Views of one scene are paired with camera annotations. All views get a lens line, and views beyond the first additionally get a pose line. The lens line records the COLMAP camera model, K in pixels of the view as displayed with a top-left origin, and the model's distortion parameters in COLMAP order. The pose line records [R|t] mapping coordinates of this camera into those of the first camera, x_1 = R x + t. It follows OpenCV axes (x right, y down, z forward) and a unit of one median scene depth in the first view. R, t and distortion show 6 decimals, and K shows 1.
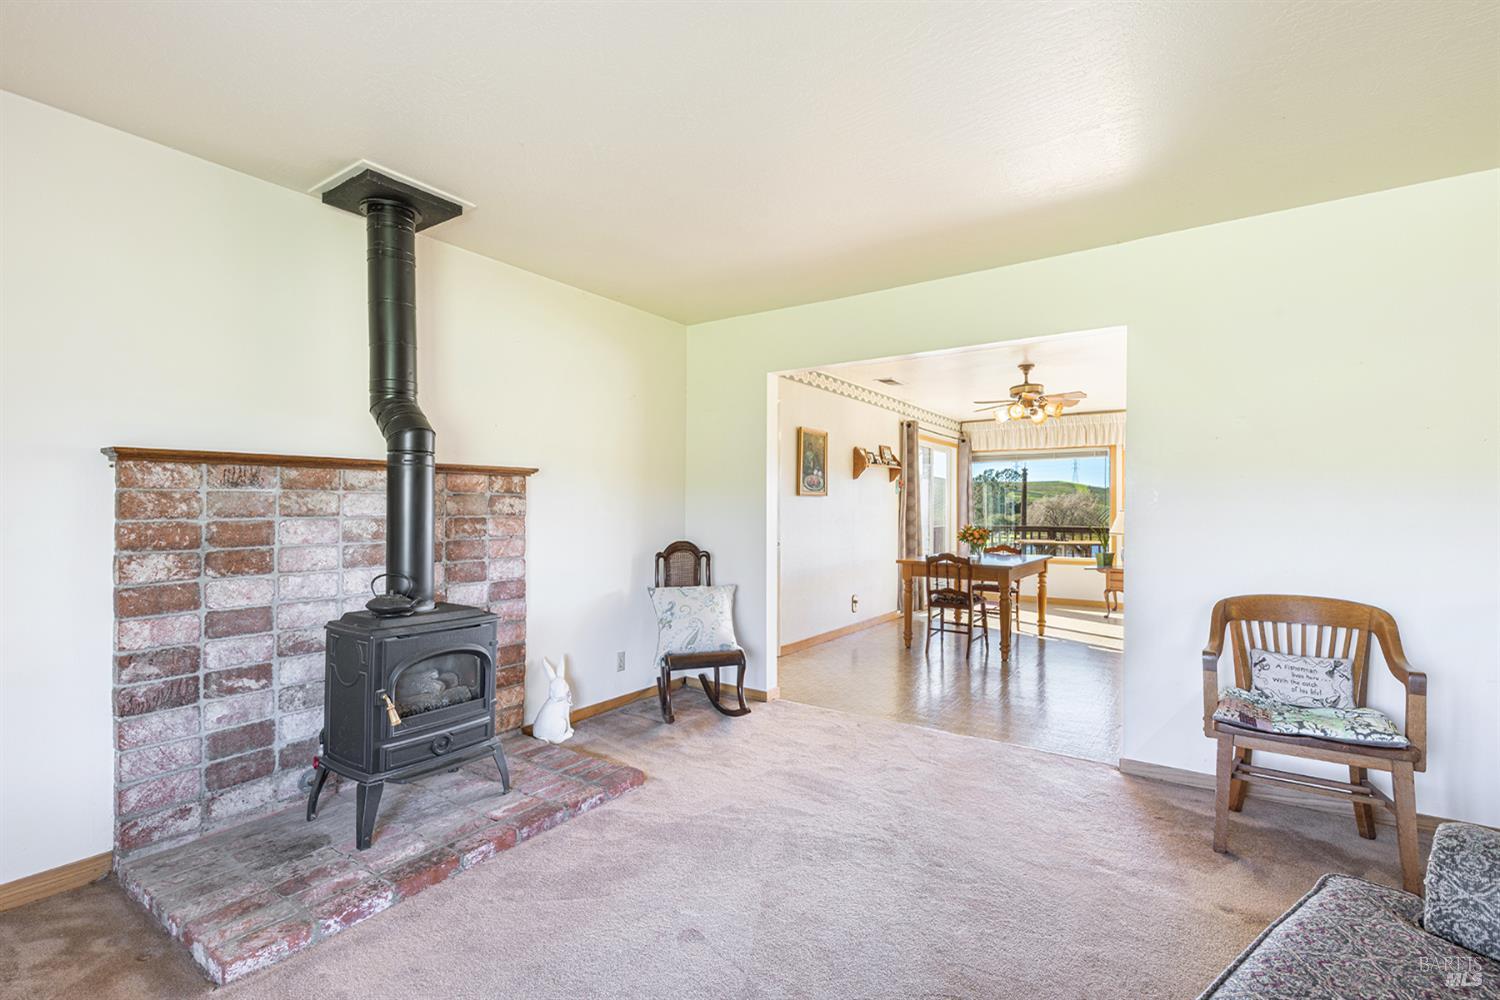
lens RADIAL K [[685.2, 0, 750.5], [0, 685.2, 501.4], [0, 0, 1]] dist [-0.000038, -0.000005]
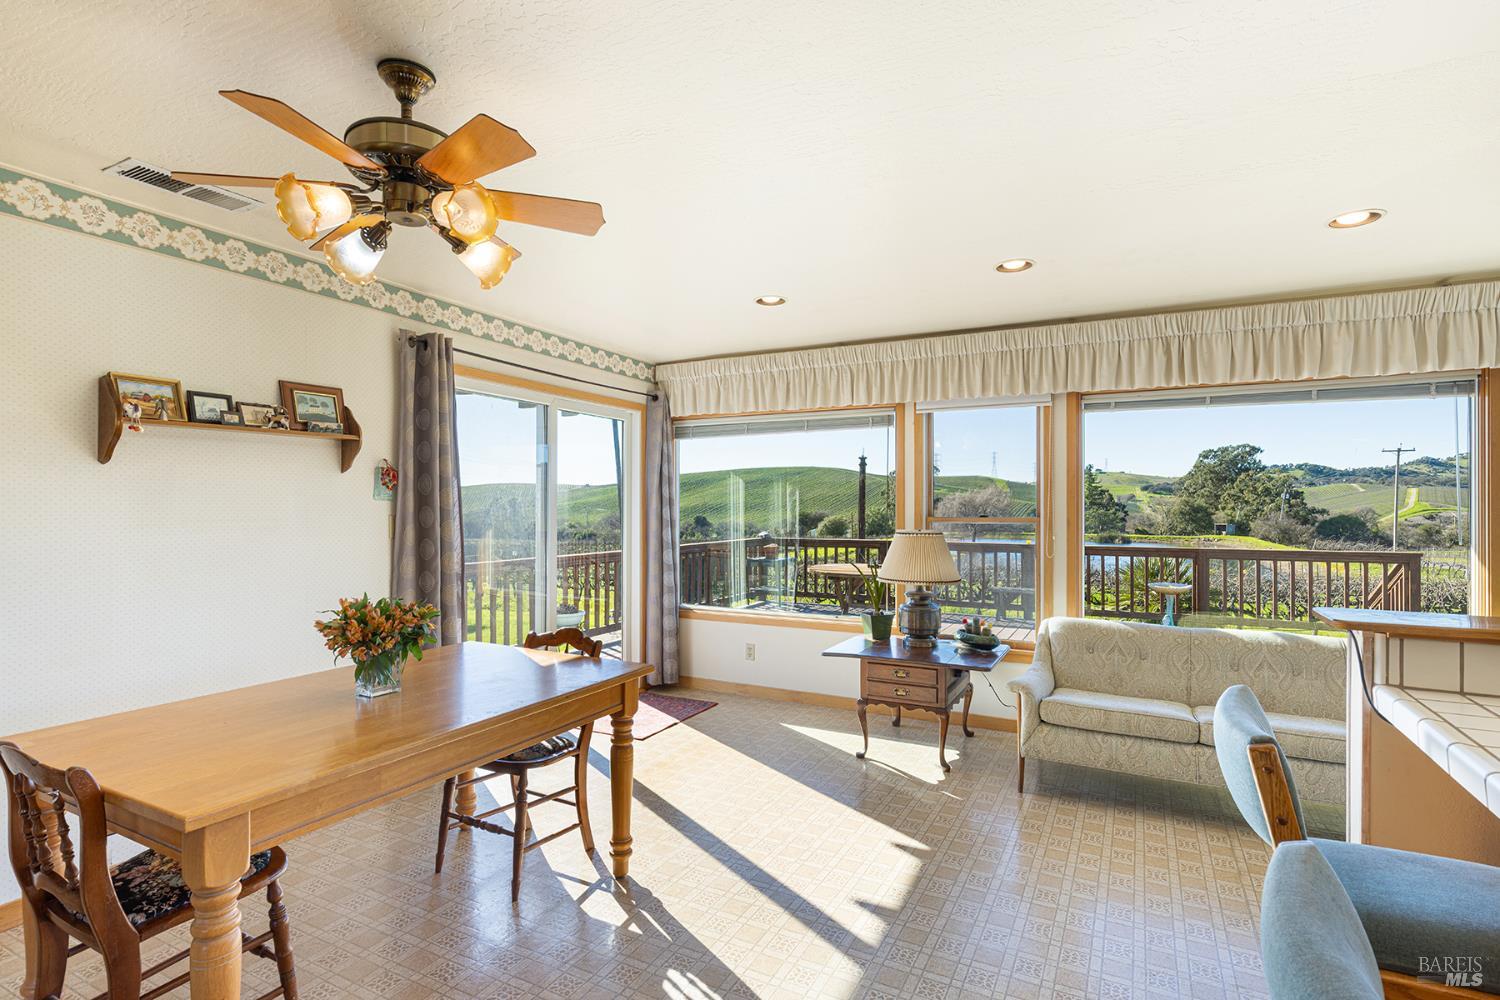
lens RADIAL K [[741.3, 0, 751.4], [0, 741.3, 496.4], [0, 0, 1]] dist [-0.002169, -0.000235]
pose [[0.992839, -0.001823, 0.119447, 0.317119], [0.001854, 0.999998, -0.000149, -0.010838], [-0.119447, 0.000369, 0.992841, 0.413486]]
